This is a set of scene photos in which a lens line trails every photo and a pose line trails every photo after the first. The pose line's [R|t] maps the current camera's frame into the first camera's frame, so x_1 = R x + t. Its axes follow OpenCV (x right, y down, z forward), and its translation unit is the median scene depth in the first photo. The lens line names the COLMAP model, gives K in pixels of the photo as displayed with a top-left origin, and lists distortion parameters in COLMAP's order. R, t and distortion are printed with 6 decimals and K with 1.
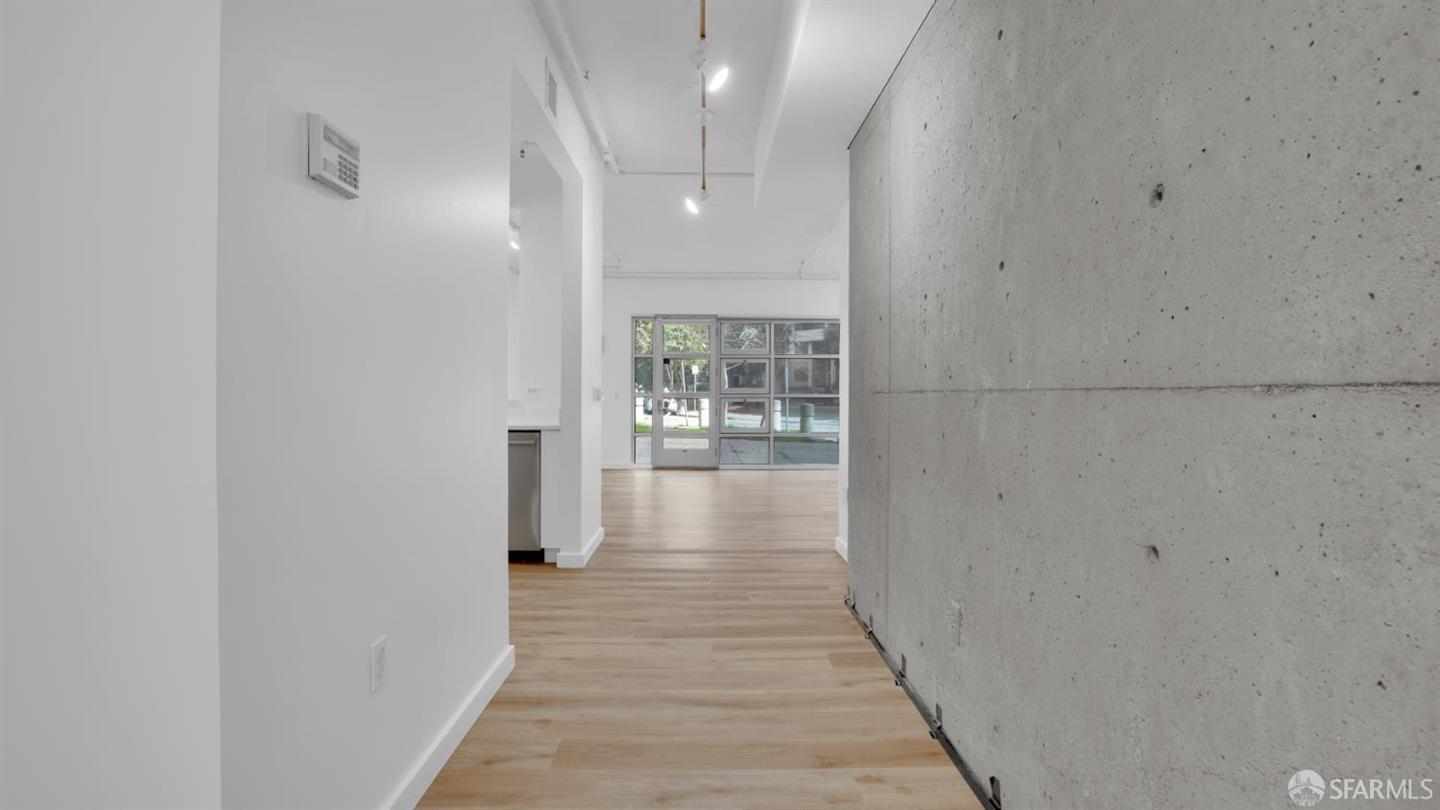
lens RADIAL K [[675.8, 0, 720.0], [0, 675.8, 405.0], [0, 0, 1]] dist [-0.057176, 0.023739]
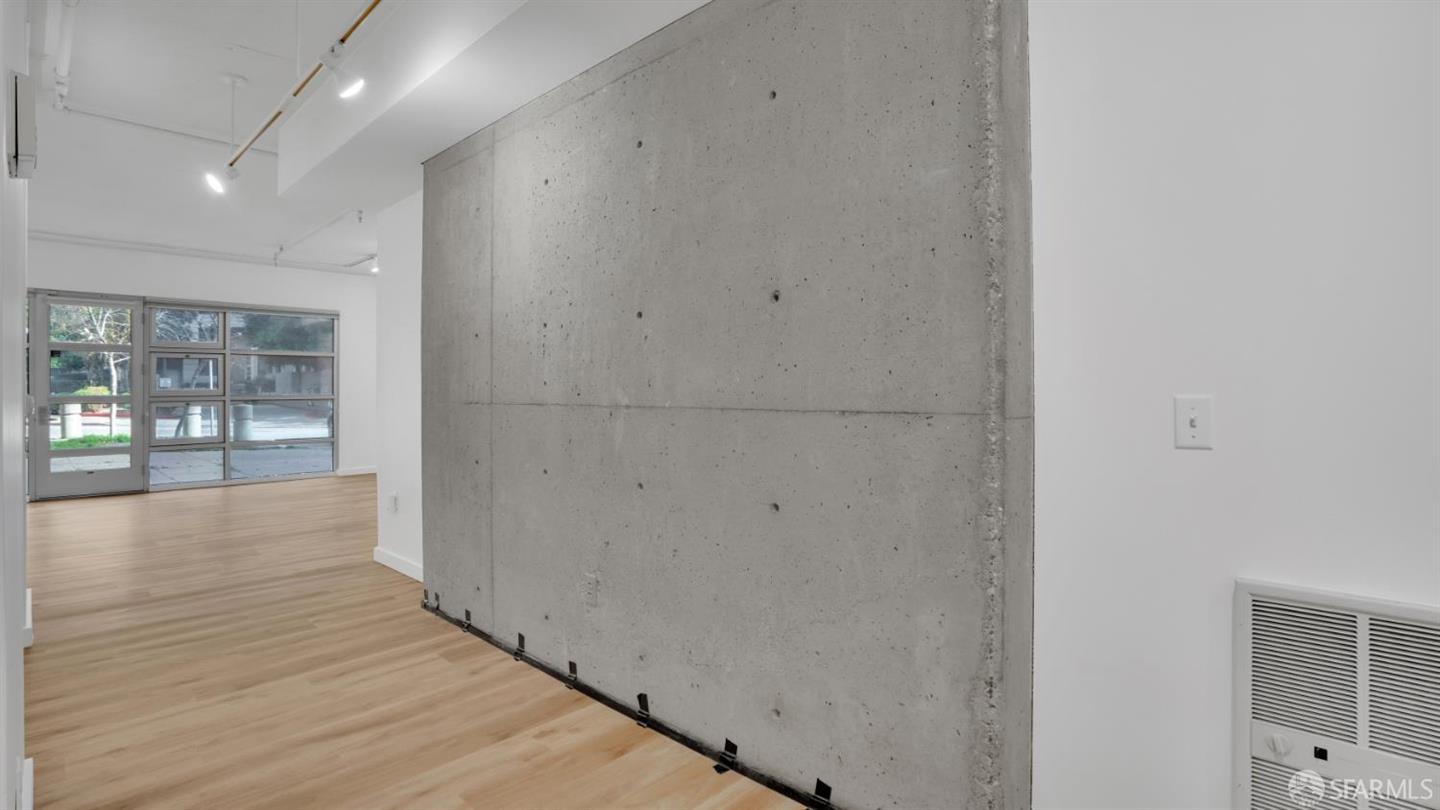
lens RADIAL K [[669.9, 0, 722.7], [0, 669.9, 395.7], [0, 0, 1]] dist [-0.058268, 0.024029]
pose [[0.699606, -0.011071, 0.714443, -0.247388], [0.015473, 0.999880, 0.000342, -0.024367], [-0.714361, 0.010815, 0.699693, -0.039860]]
